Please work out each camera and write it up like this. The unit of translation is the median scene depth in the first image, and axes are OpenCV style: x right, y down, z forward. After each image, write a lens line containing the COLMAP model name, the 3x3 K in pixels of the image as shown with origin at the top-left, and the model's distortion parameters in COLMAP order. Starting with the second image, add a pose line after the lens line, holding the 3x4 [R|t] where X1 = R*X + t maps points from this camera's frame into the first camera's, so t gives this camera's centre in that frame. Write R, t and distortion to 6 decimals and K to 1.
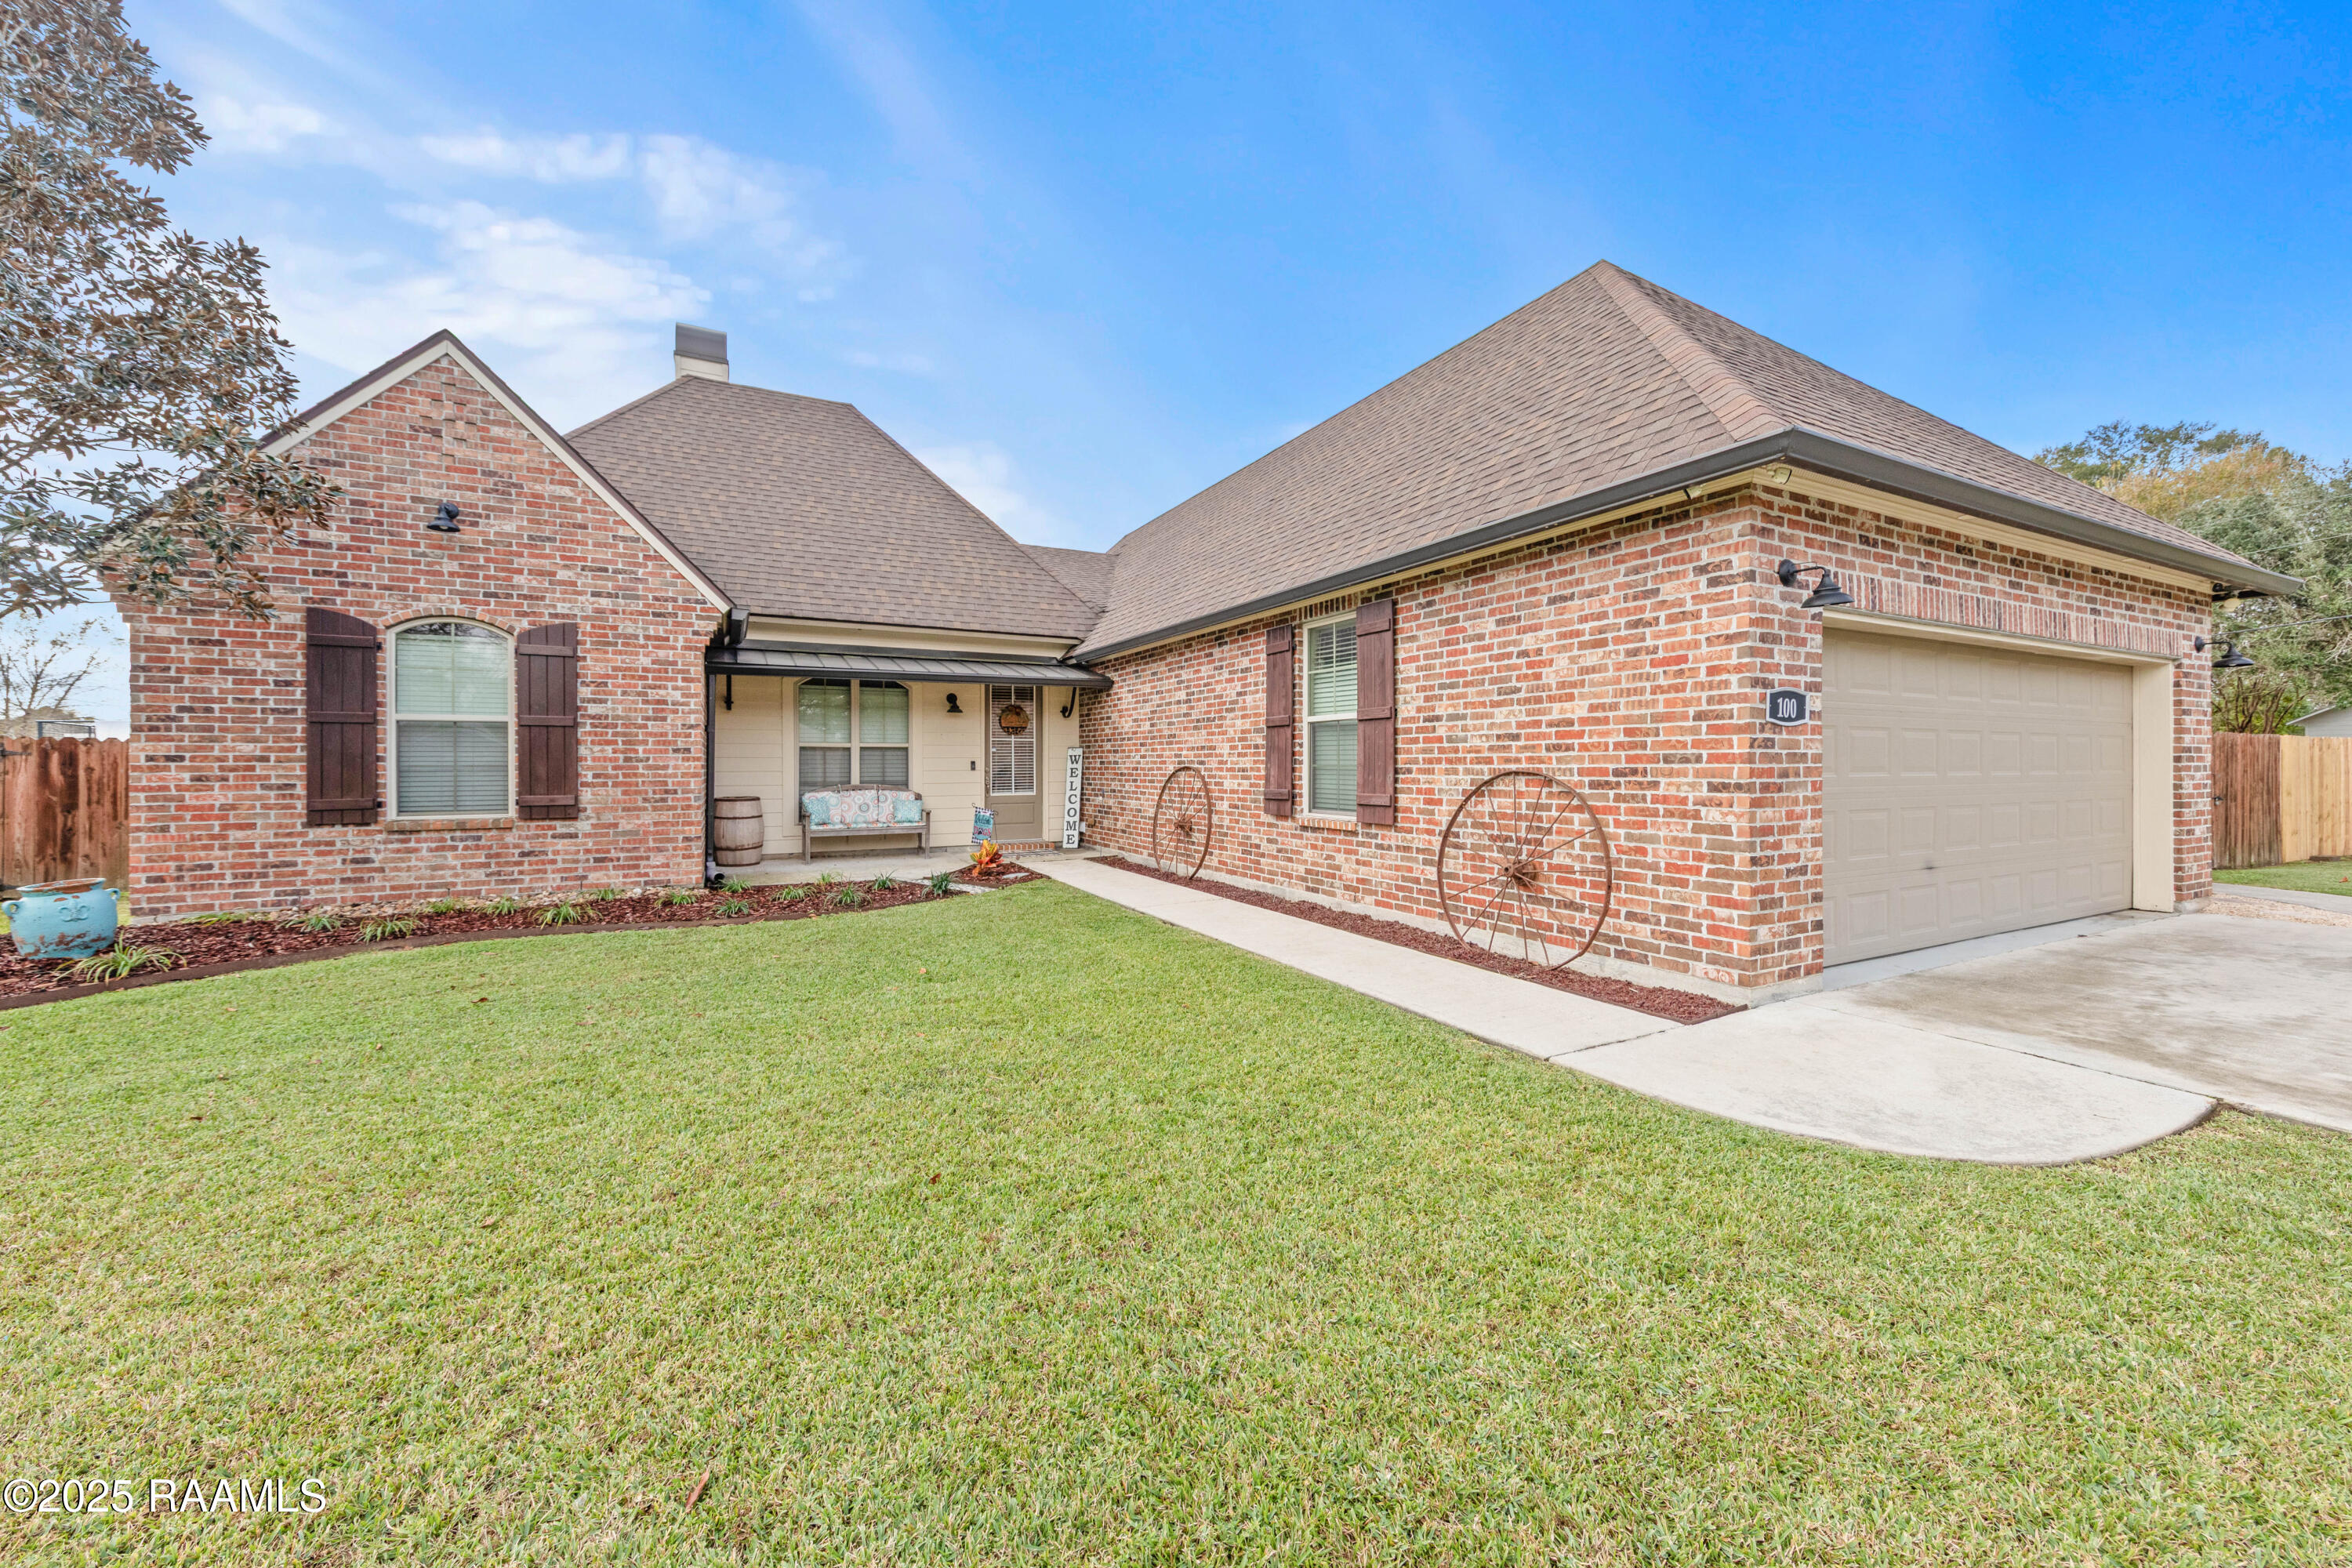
lens RADIAL K [[871.2, 0, 1174.1], [0, 871.2, 761.1], [0, 0, 1]] dist [0.009056, -0.000176]
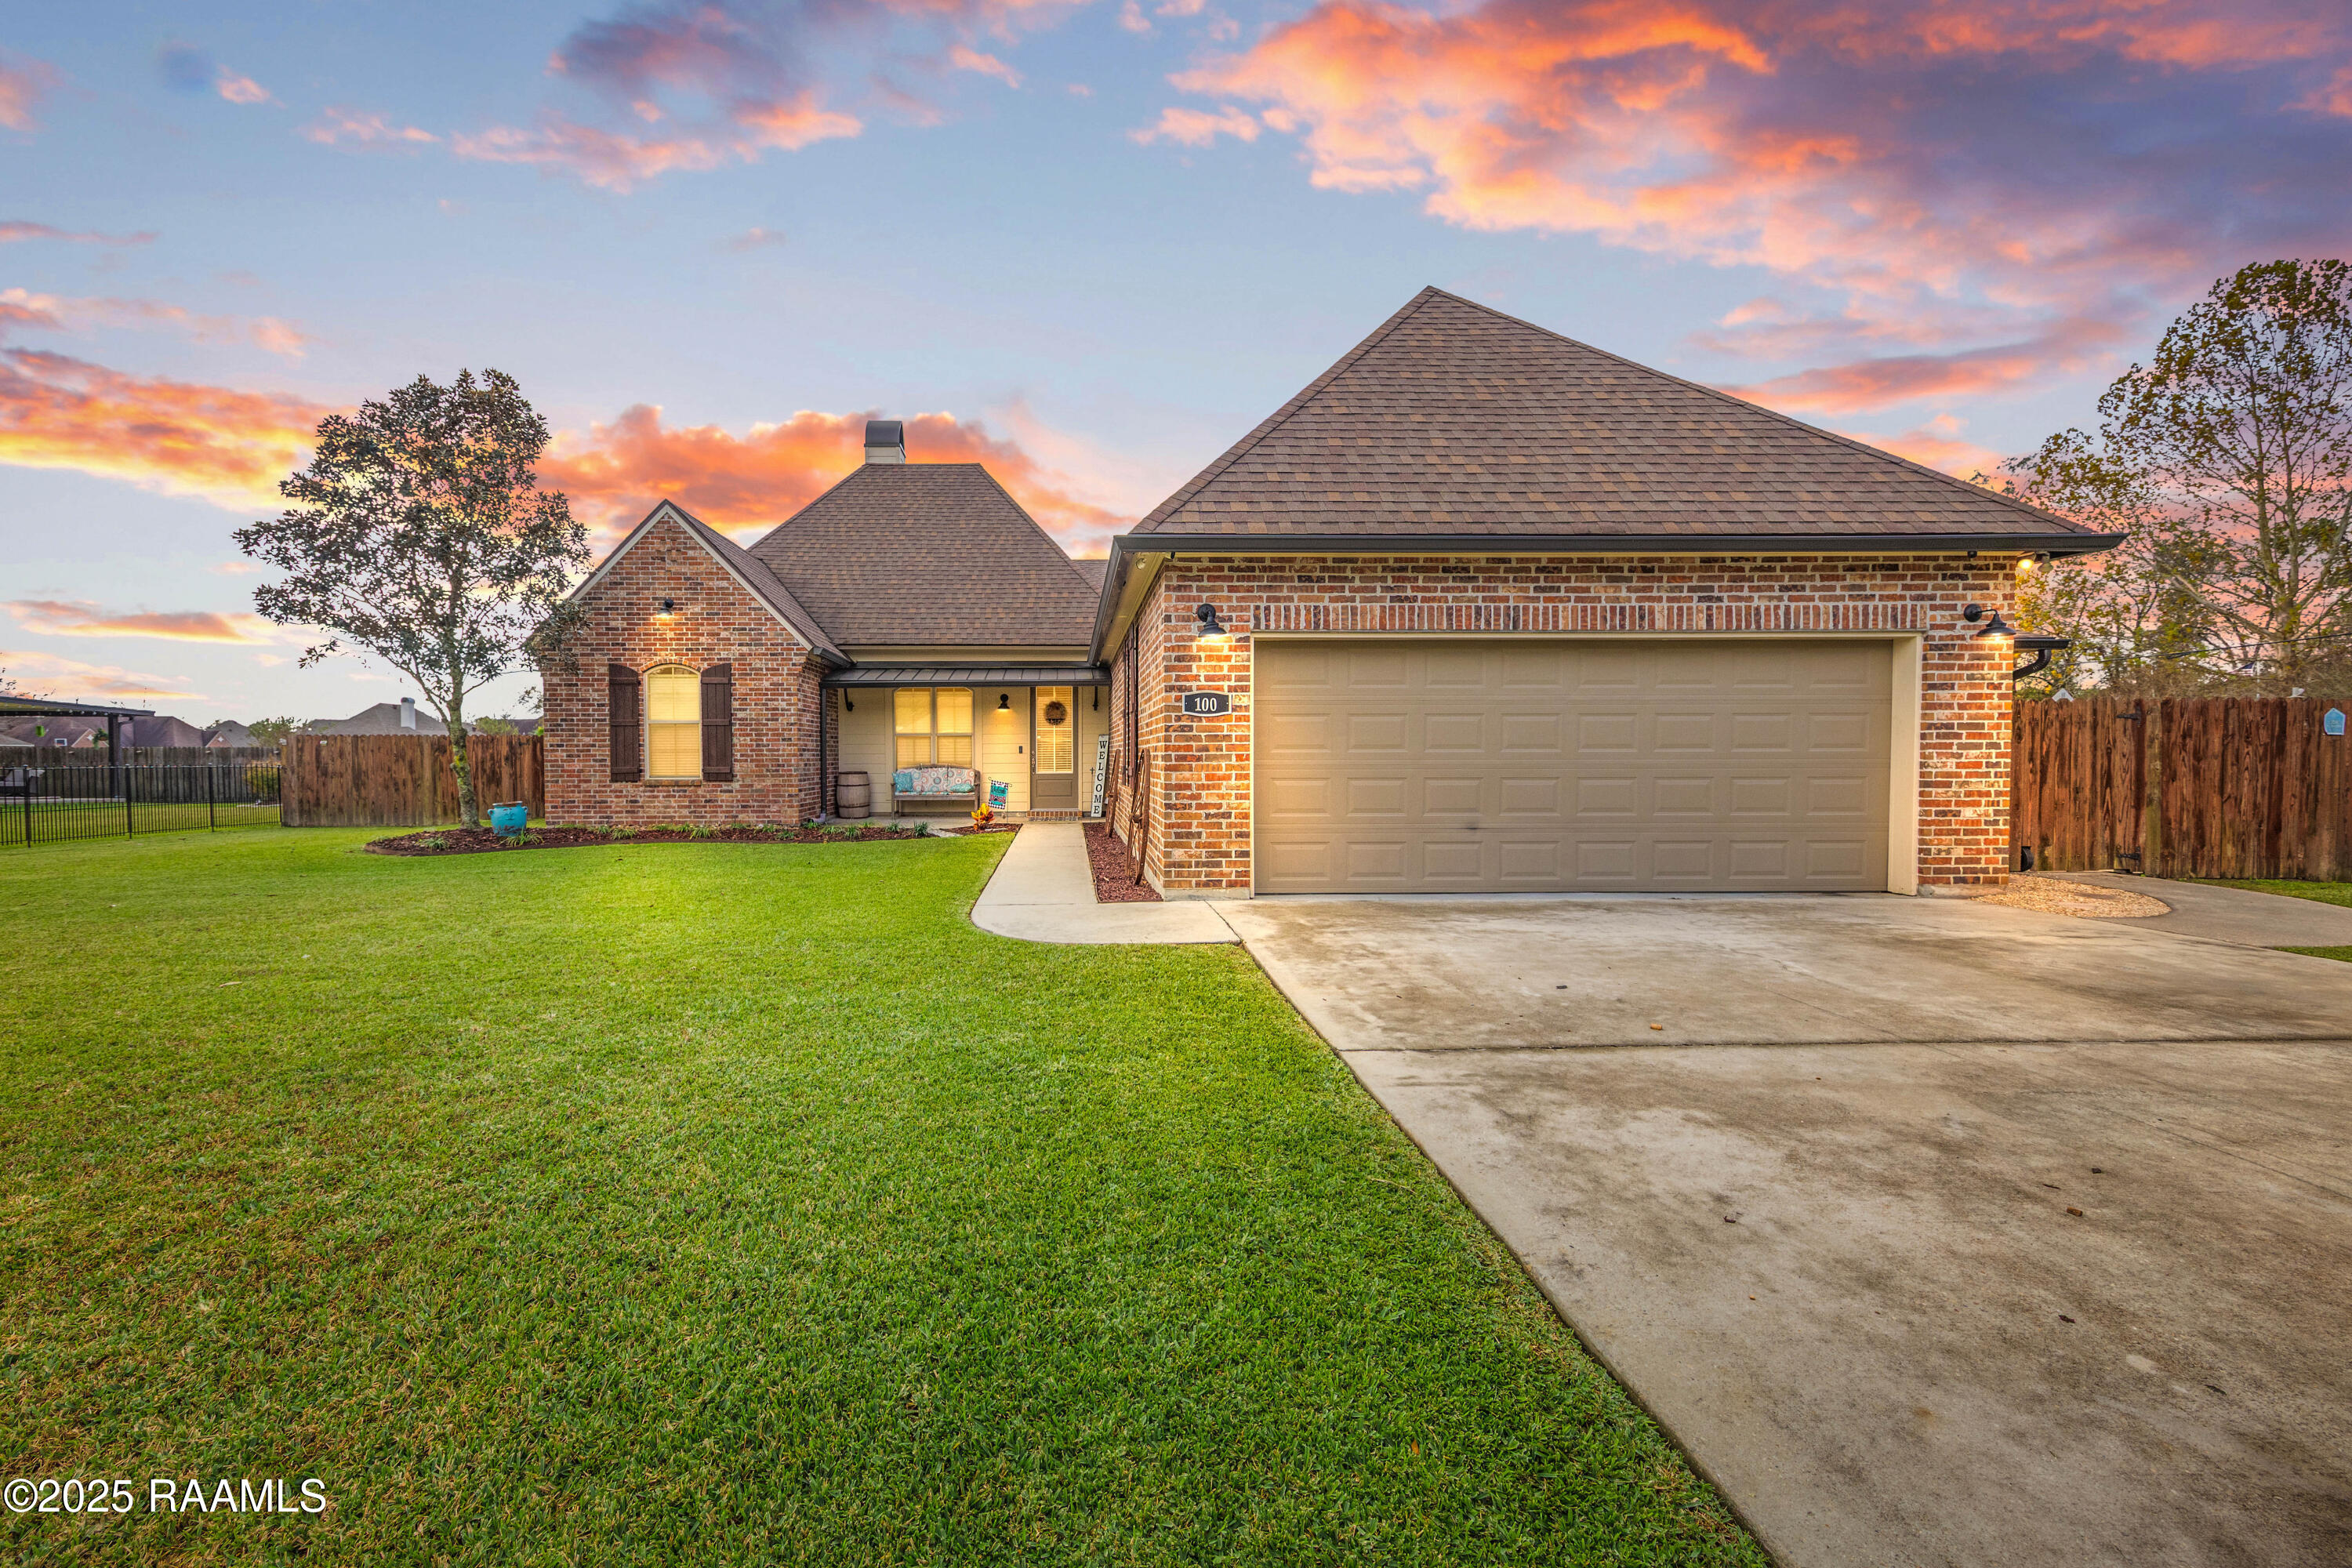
lens RADIAL K [[927.2, 0, 1078.7], [0, 927.2, 773.8], [0, 0, 1]] dist [0.012207, -0.000087]
pose [[0.896426, 0.008713, -0.443109, 0.738746], [0.002749, 0.999678, 0.025219, 0.009999], [0.443186, -0.023825, 0.896113, -0.309679]]
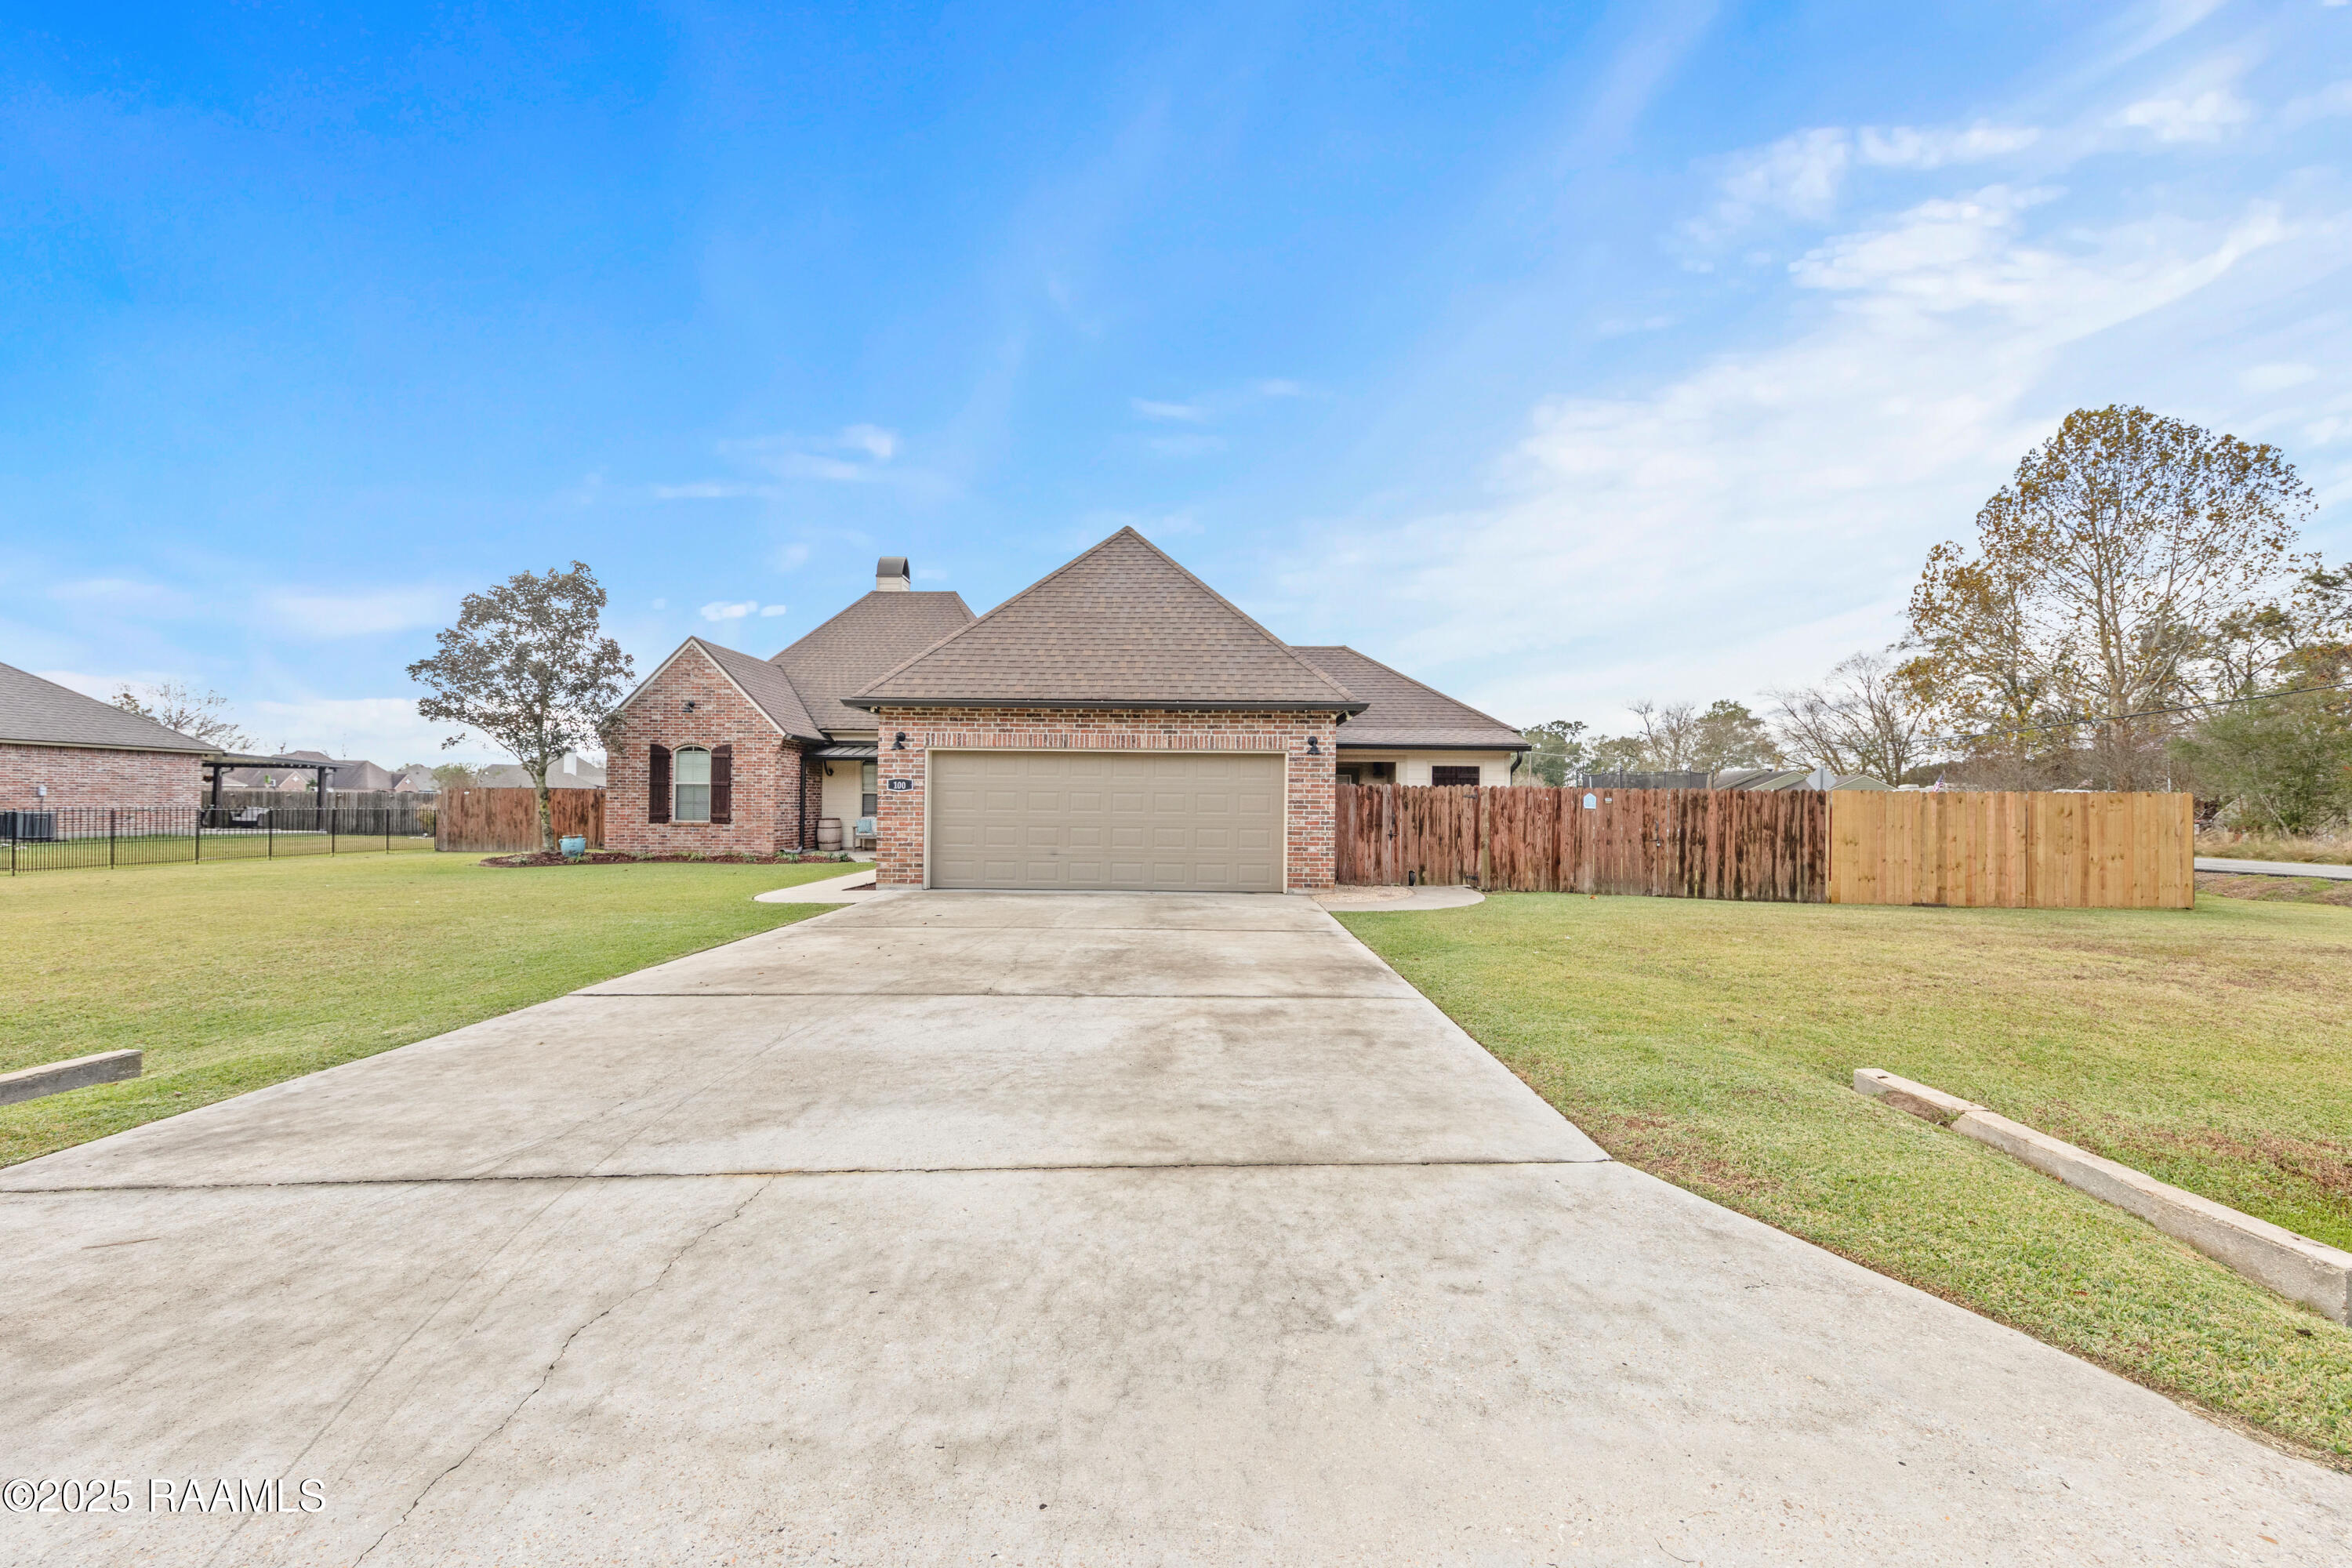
lens RADIAL K [[879.6, 0, 1176.0], [0, 879.6, 784.0], [0, 0, 1]] dist [0.014462, 0.000002]
pose [[0.882661, 0.000476, -0.470010, 1.712081], [-0.010133, 0.999786, -0.018017, -0.014137], [0.469901, 0.020665, 0.882477, -0.650324]]
